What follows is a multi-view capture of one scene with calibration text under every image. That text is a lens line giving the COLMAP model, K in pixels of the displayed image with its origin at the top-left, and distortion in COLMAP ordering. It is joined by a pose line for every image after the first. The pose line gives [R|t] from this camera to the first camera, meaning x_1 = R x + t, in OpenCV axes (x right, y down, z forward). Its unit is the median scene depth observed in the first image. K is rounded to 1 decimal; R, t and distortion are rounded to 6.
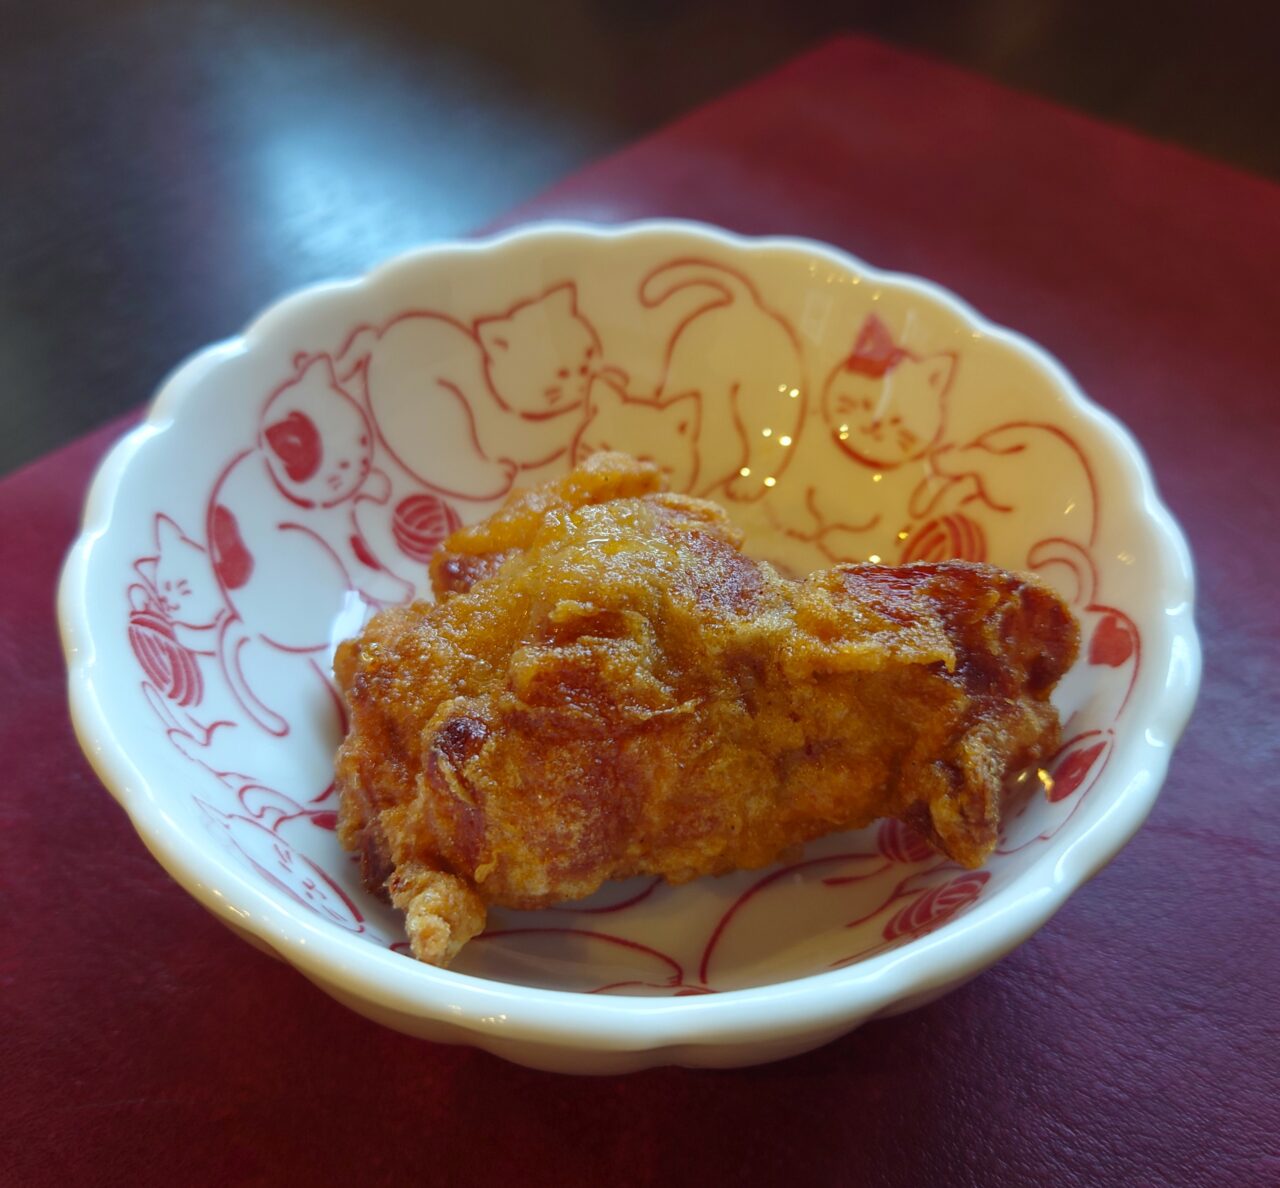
lens RADIAL K [[1312.0, 0, 640.0], [0, 1312.0, 594.0], [0, 0, 1]] dist [-0.004355, -0.000636]
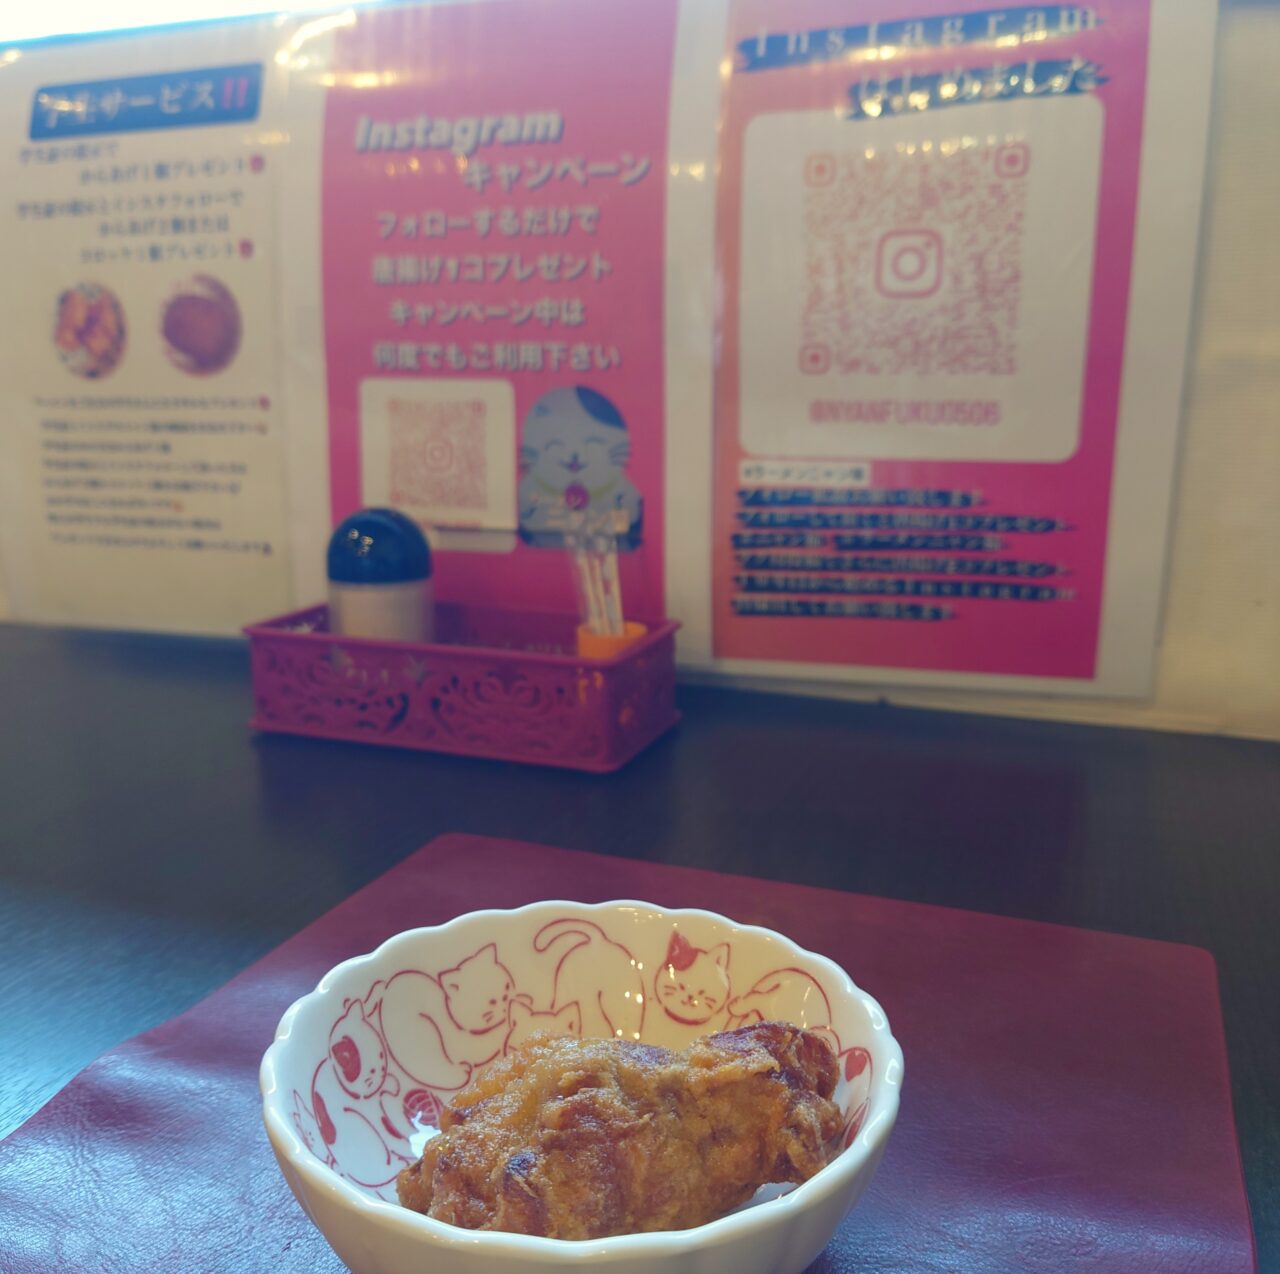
lens RADIAL K [[1301.5, 0, 643.4], [0, 1301.5, 690.1], [0, 0, 1]] dist [-0.001673, -0.030172]
pose [[0.960563, -0.094637, 0.261462, -0.362026], [0.214060, 0.851822, -0.478098, 0.420876], [-0.177473, 0.515212, 0.838487, -0.759898]]
